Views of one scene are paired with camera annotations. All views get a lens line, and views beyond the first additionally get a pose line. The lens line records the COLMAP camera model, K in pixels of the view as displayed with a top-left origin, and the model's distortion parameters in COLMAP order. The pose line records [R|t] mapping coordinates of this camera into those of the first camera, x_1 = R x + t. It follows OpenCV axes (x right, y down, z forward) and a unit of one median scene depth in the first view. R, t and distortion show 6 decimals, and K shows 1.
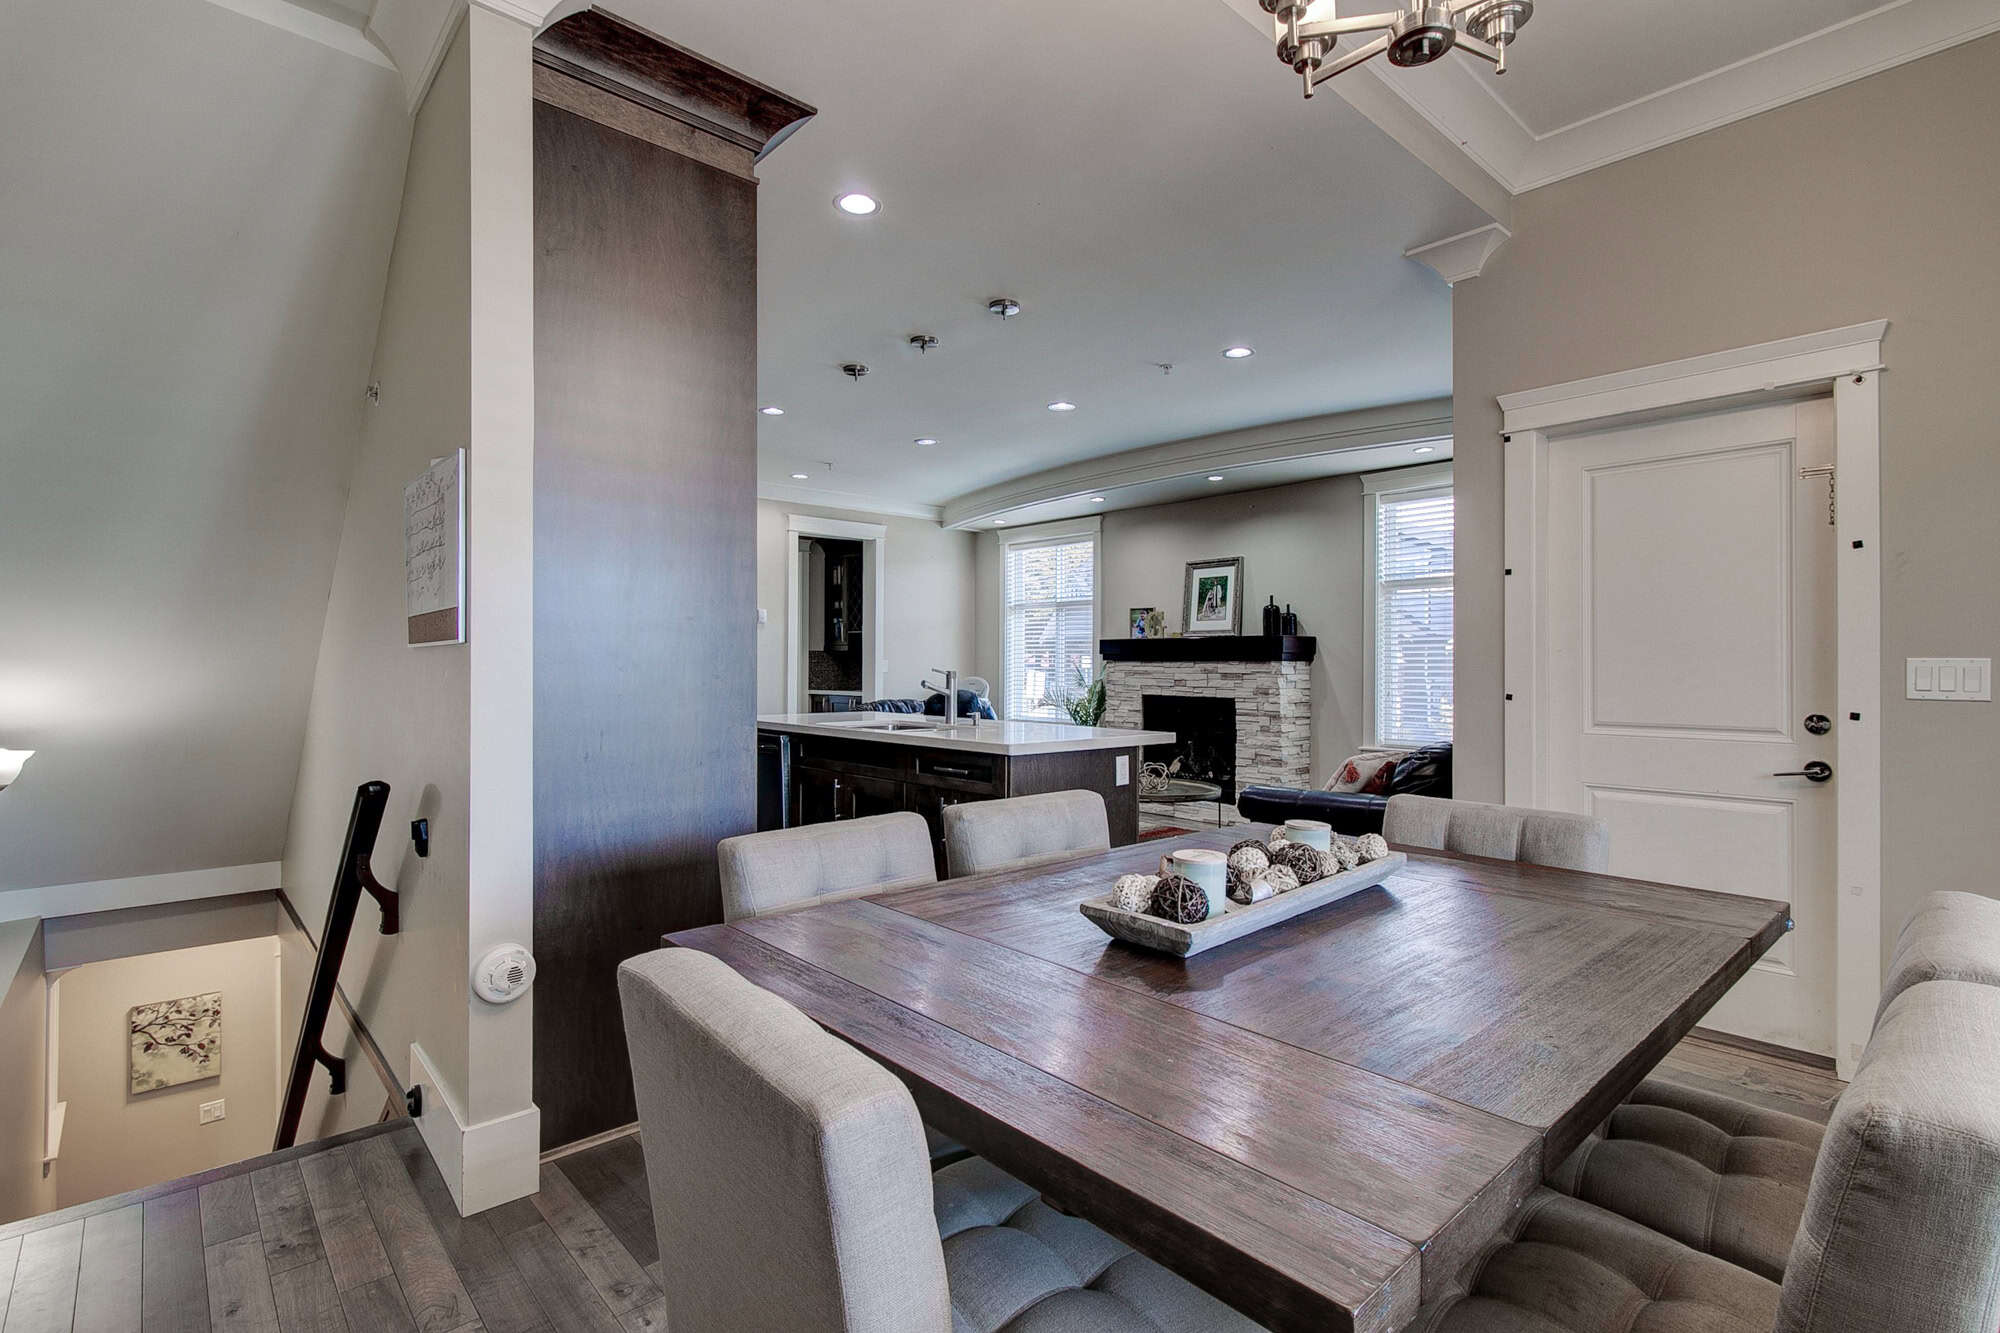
lens RADIAL K [[922.5, 0, 997.0], [0, 922.5, 659.1], [0, 0, 1]] dist [-0.000177, 0.002908]
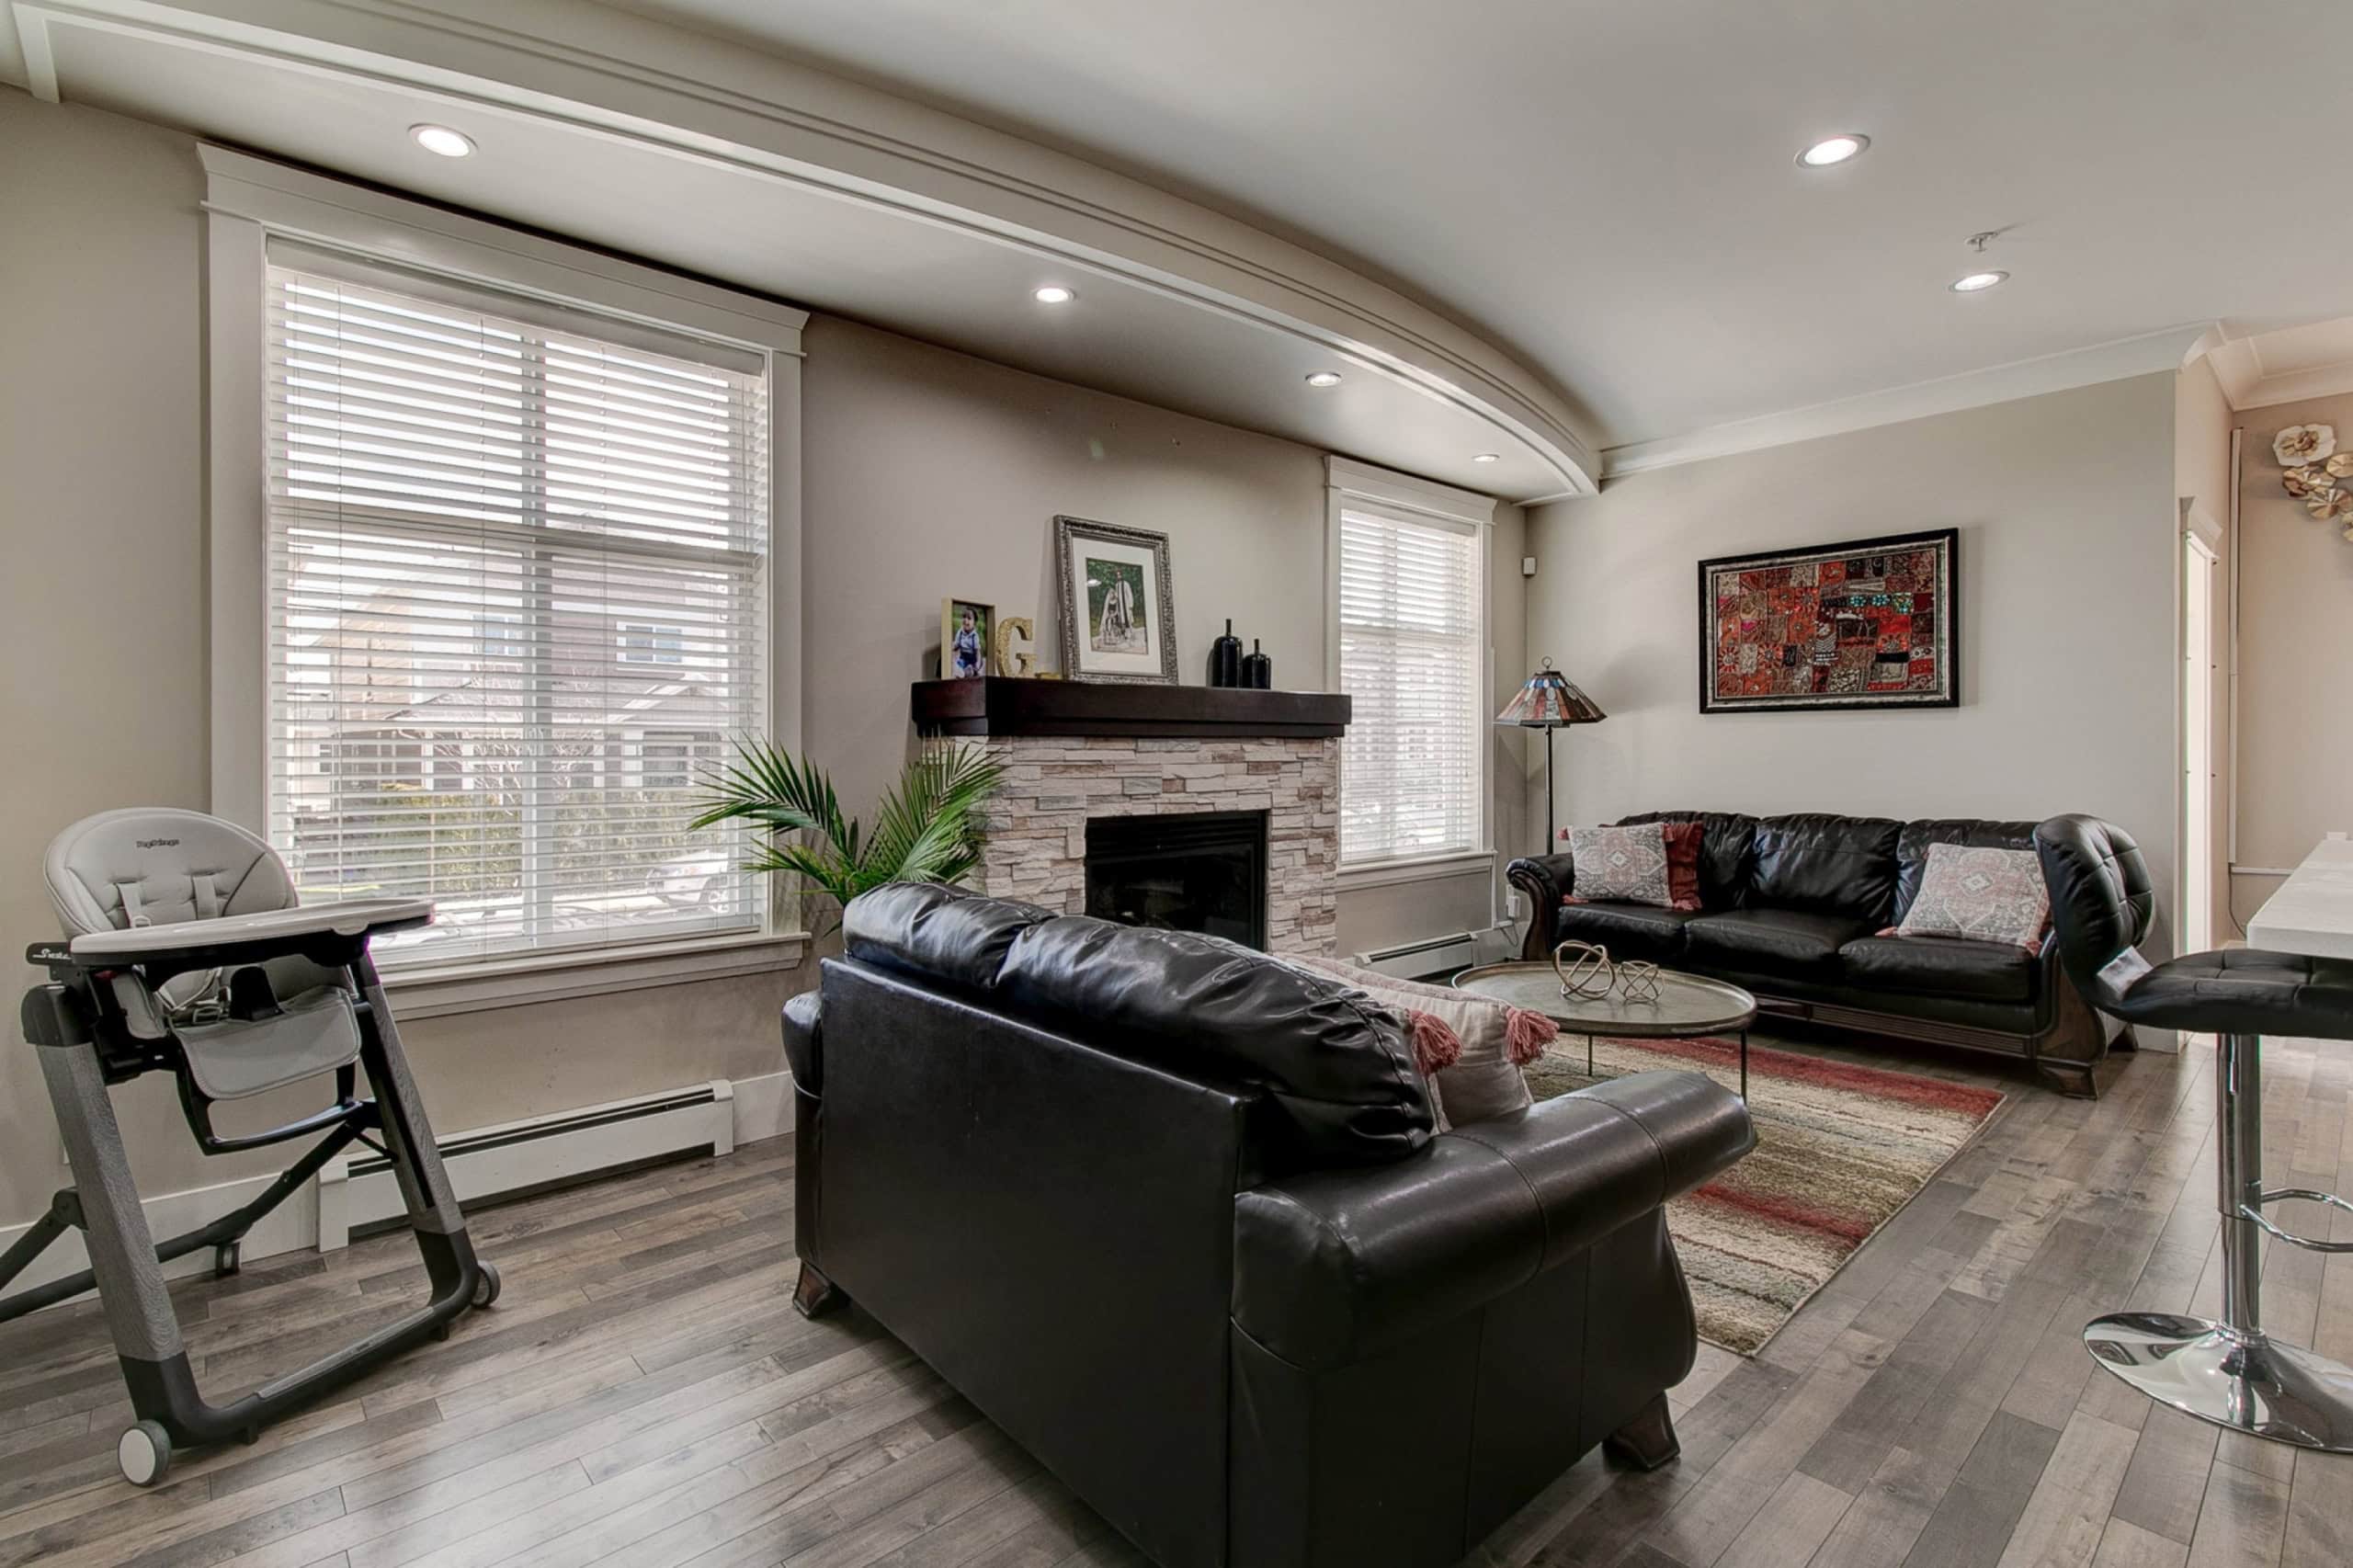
lens RADIAL K [[1085.3, 0, 1192.4], [0, 1085.3, 759.2], [0, 0, 1]] dist [-0.000177, 0.002908]
pose [[0.003224, -0.013576, 0.999903, -0.330776], [-0.004507, 0.999897, 0.013590, 0.005322], [-0.999985, -0.004551, 0.003162, 0.963750]]
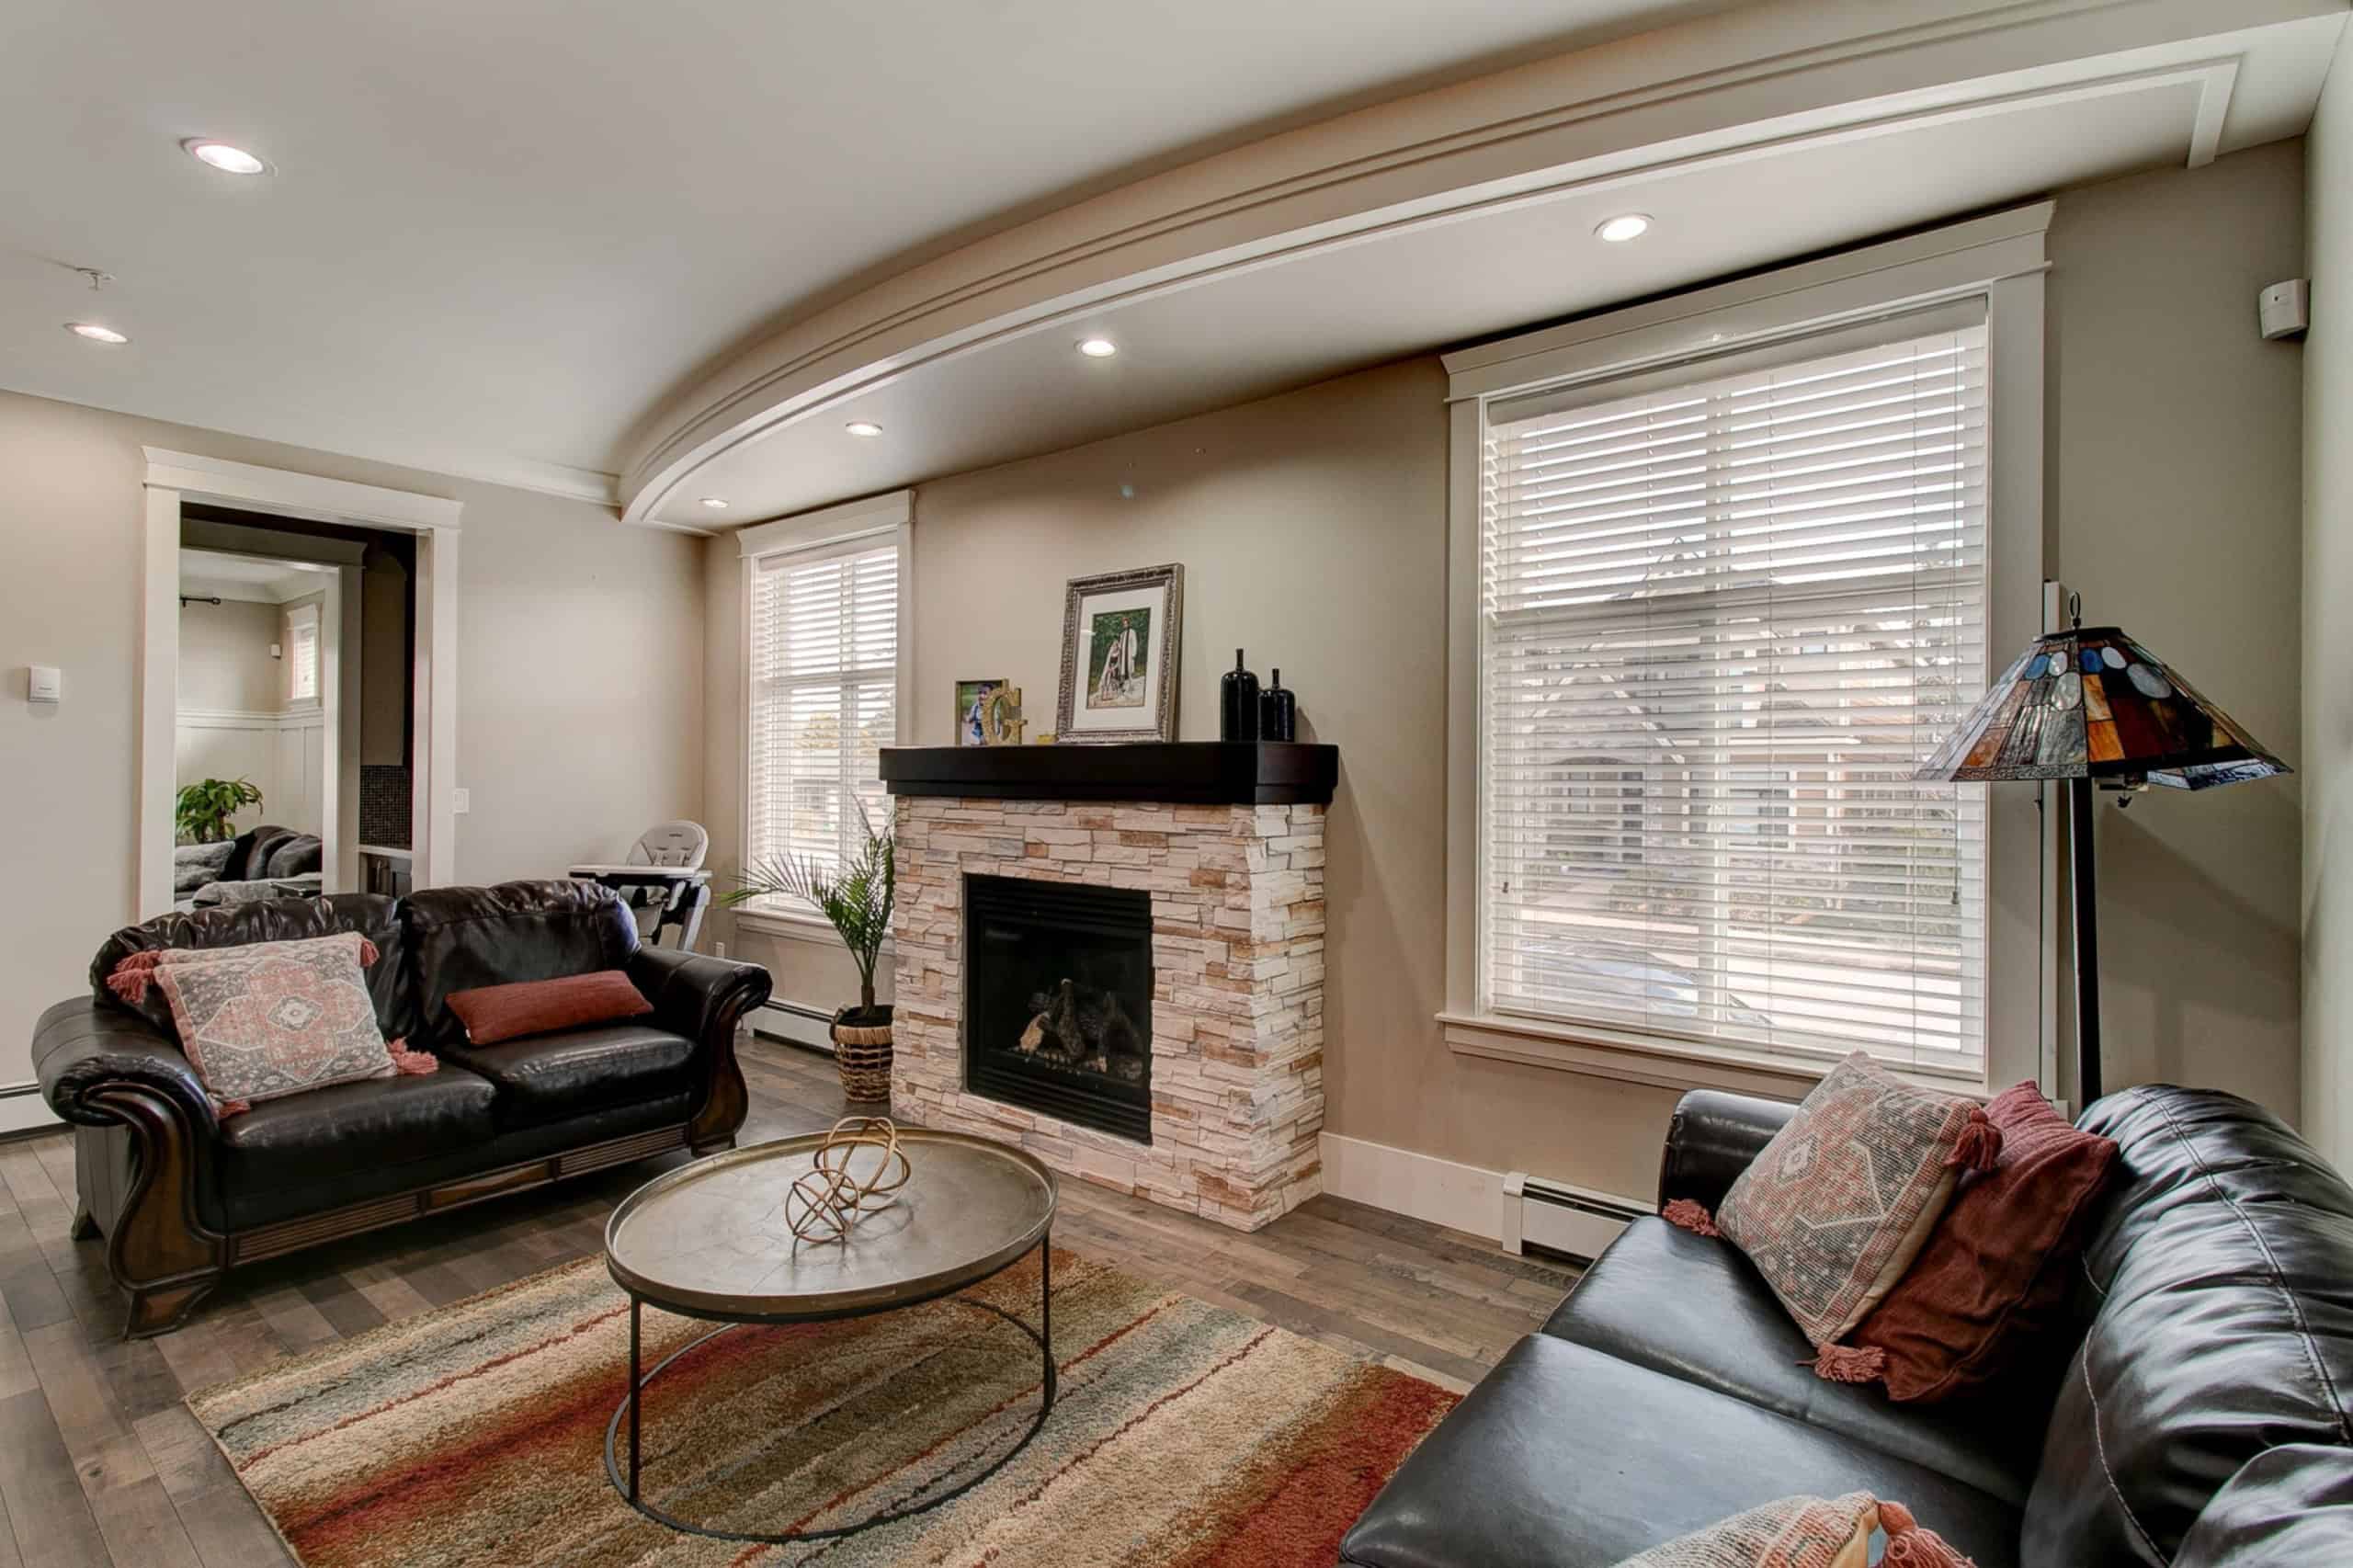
lens RADIAL K [[1085.3, 0, 1154.7], [0, 1085.3, 772.8], [0, 0, 1]] dist [-0.000177, 0.002908]
pose [[0.987230, 0.004832, 0.159229, 0.167766], [-0.005112, 0.999986, 0.001351, -0.010964], [-0.159220, -0.002148, 0.987241, 0.476683]]
